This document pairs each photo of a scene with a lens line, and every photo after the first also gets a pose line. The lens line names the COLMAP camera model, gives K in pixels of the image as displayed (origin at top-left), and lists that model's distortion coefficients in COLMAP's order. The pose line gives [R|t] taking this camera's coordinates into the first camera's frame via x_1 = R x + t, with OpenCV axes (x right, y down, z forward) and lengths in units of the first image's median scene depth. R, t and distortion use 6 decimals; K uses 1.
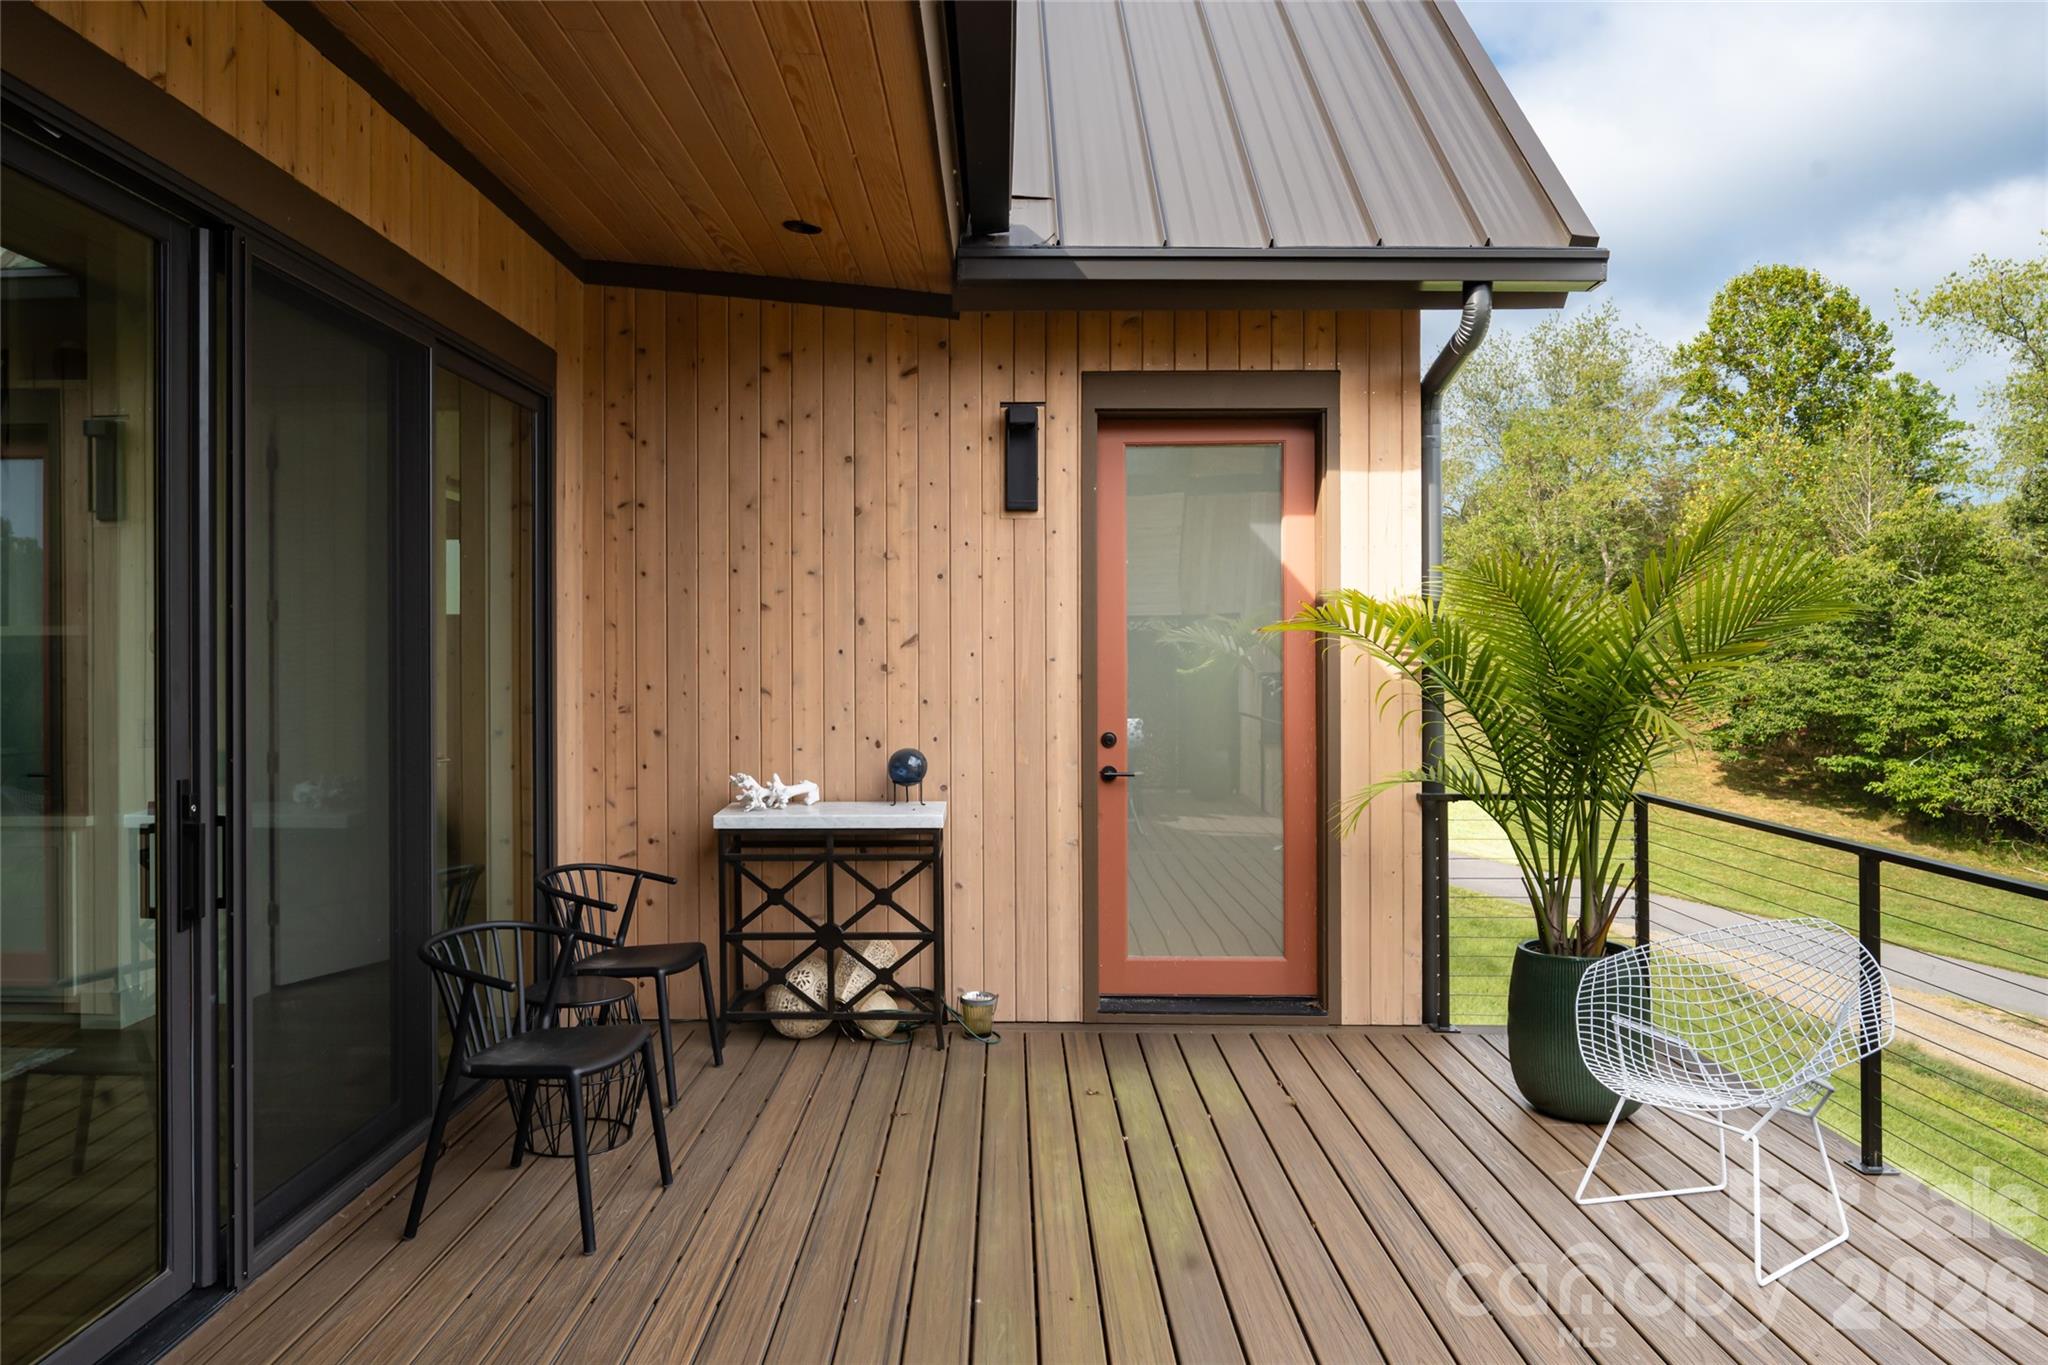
lens RADIAL K [[1339.3, 0, 1003.8], [0, 1339.3, 659.4], [0, 0, 1]] dist [0.006999, -0.006447]
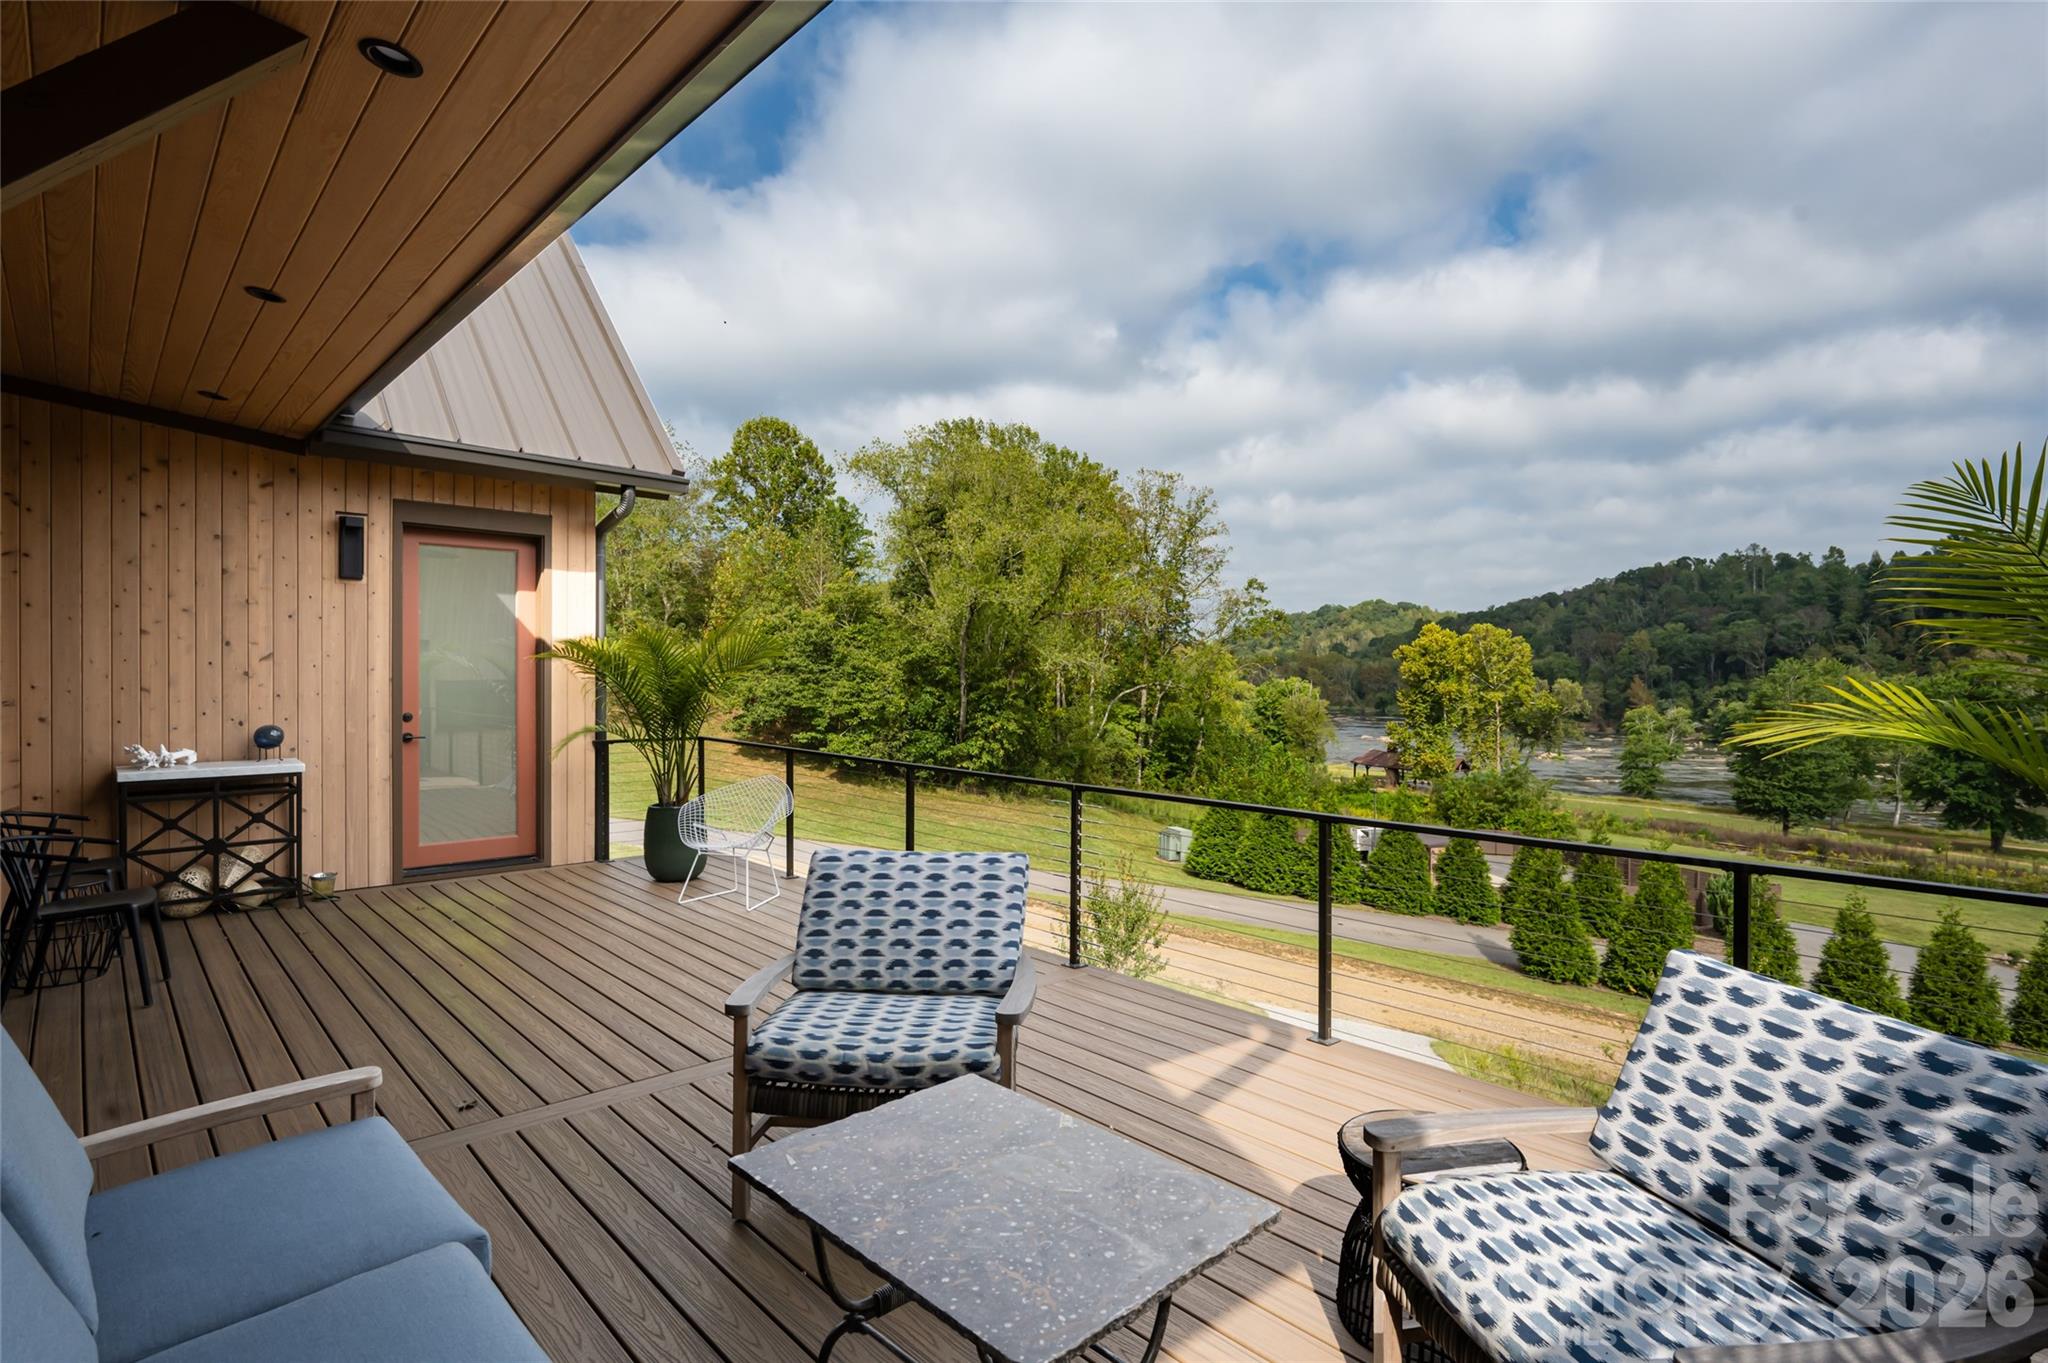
lens RADIAL K [[1058.4, 0, 1008.4], [0, 1058.4, 677.6], [0, 0, 1]] dist [-0.013055, 0.000329]
pose [[0.737688, 0.003120, 0.675134, -0.053586], [-0.006855, 0.999972, 0.002869, 0.000080], [-0.675107, -0.006744, 0.737689, -0.100549]]
